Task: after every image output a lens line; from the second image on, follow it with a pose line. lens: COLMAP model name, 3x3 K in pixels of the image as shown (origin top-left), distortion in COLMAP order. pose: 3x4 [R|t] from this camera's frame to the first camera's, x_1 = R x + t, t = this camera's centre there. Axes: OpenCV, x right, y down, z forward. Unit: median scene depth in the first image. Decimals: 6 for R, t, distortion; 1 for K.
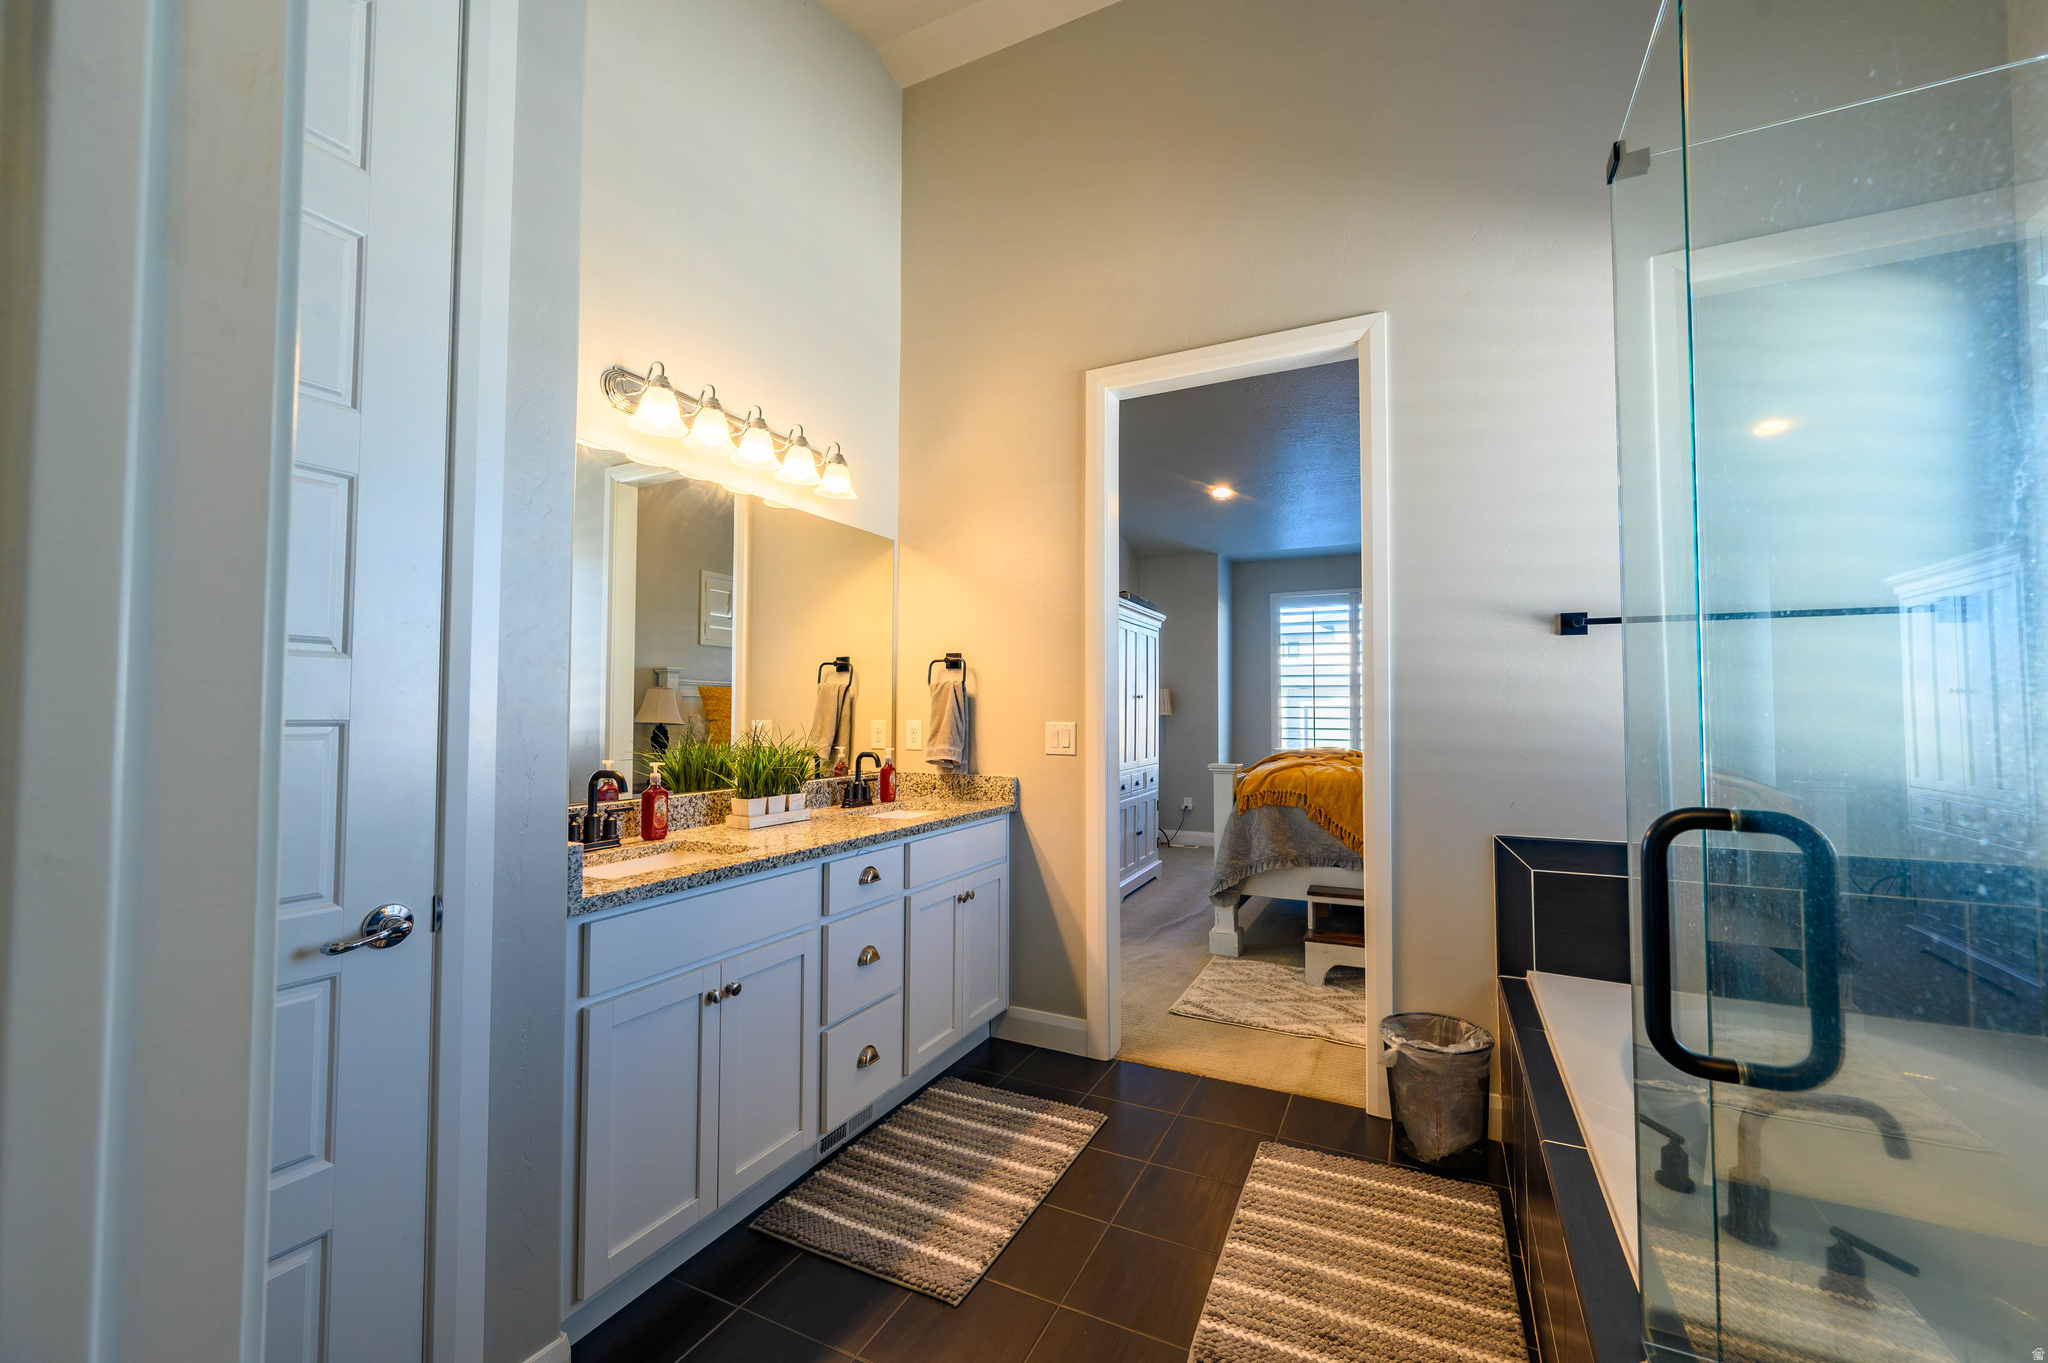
lens RADIAL K [[806.5, 0, 1024.0], [0, 806.5, 681.5], [0, 0, 1]] dist [-0.000039, -0.000001]
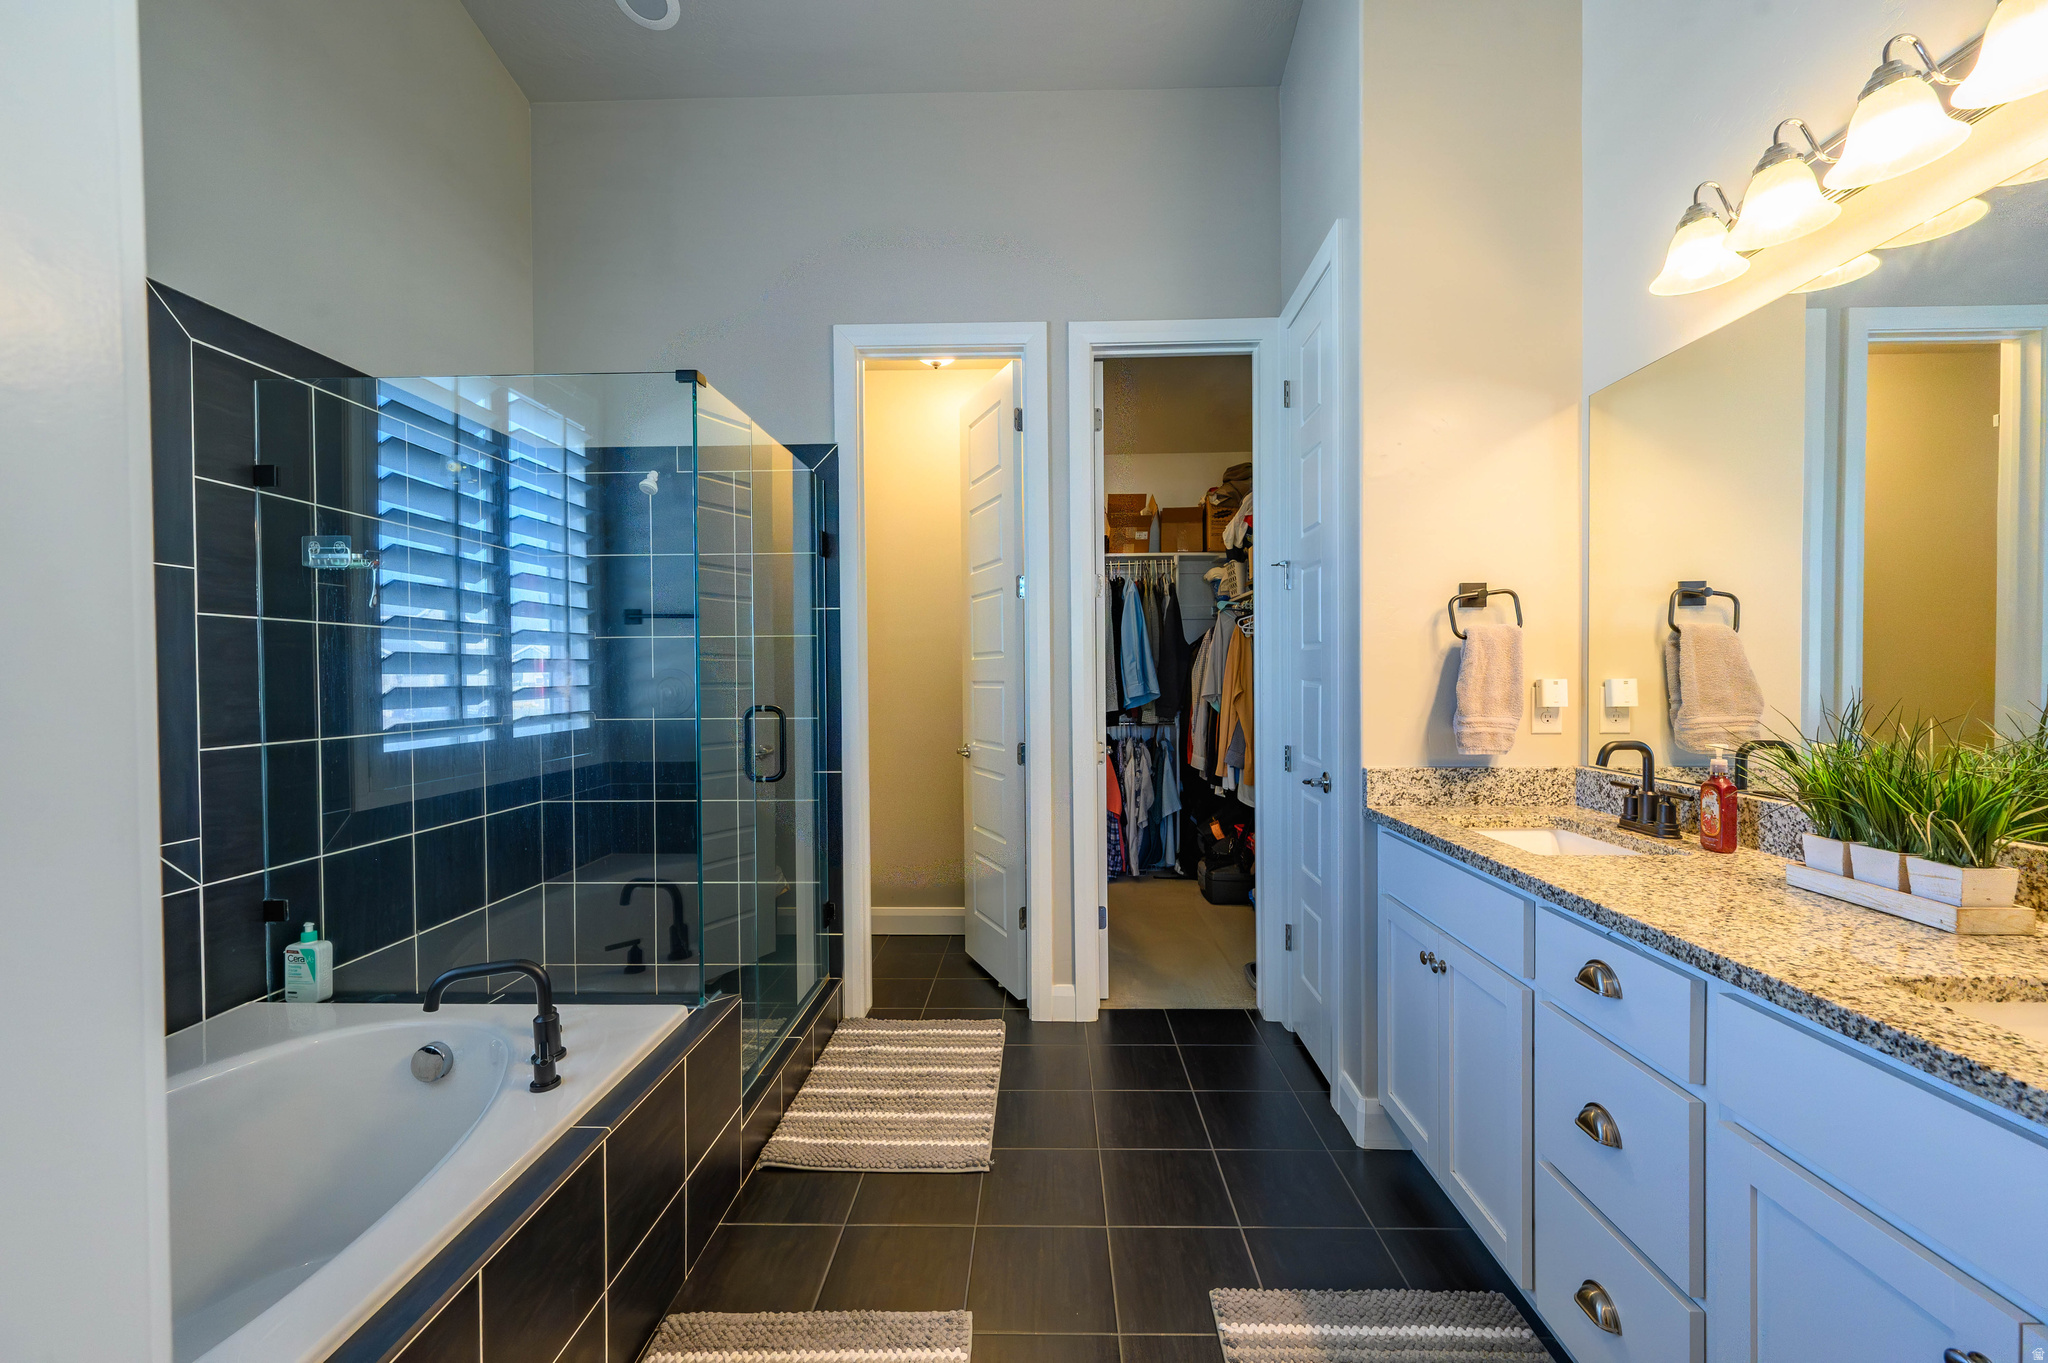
lens RADIAL K [[817.3, 0, 1024.0], [0, 817.3, 681.5], [0, 0, 1]] dist [-0.007636, -0.000161]
pose [[-0.909125, 0.005951, -0.416480, 0.386259], [0.020091, 0.999361, -0.029576, 0.051057], [0.416038, -0.035256, -0.908663, 1.351152]]
